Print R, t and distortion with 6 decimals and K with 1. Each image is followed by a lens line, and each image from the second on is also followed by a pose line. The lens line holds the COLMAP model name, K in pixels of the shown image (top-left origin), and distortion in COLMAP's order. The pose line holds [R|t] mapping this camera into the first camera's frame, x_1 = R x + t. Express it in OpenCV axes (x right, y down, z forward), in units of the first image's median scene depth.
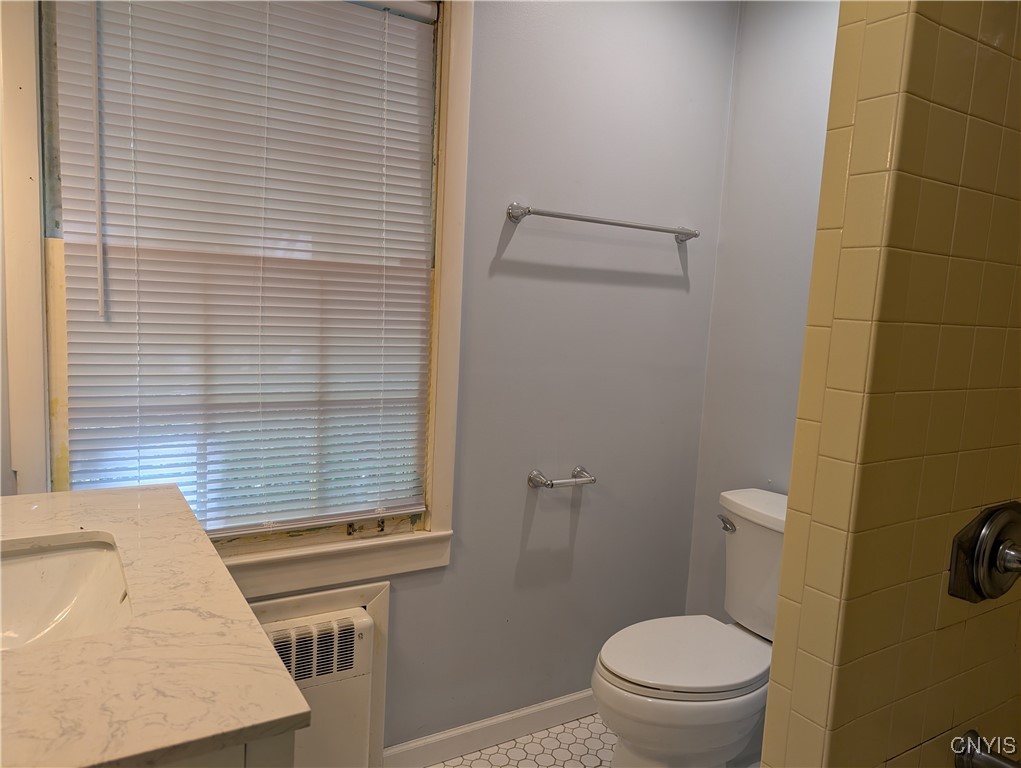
lens RADIAL K [[742.0, 0, 513.1], [0, 742.0, 393.9], [0, 0, 1]] dist [0.041778, -0.031855]
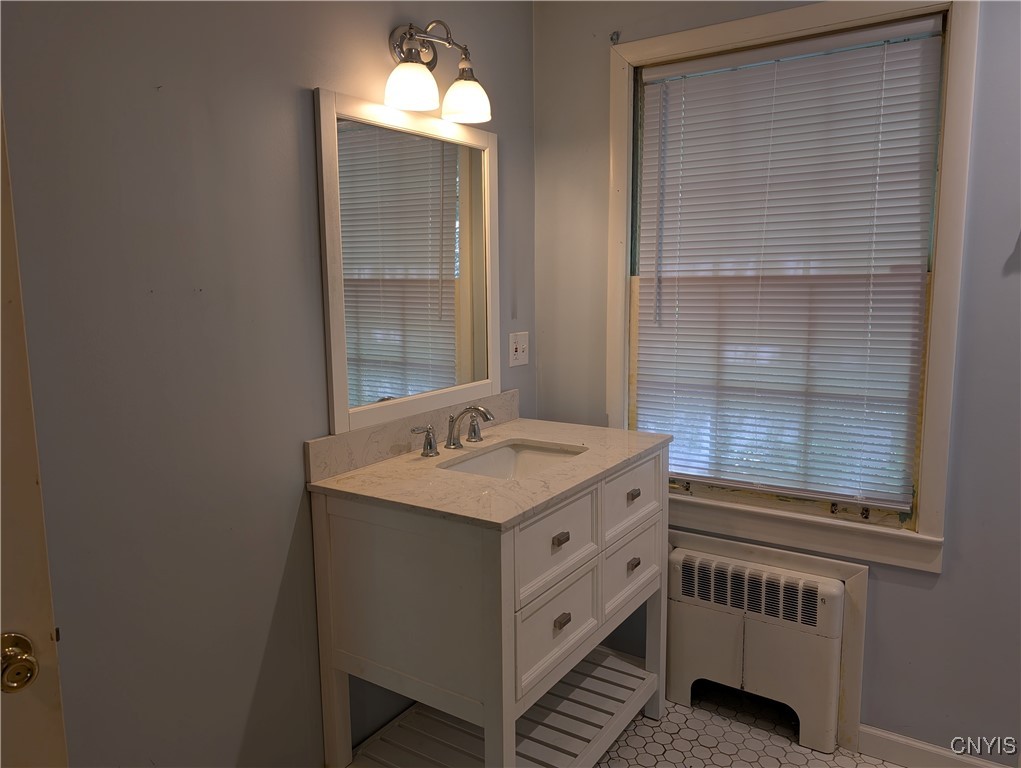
lens RADIAL K [[742.0, 0, 507.6], [0, 742.0, 375.3], [0, 0, 1]] dist [0.041778, -0.031855]
pose [[0.421937, 0.059949, -0.904641, 0.595498], [-0.081646, 0.996270, 0.027941, -0.011038], [0.902941, 0.062071, 0.425258, 0.056953]]
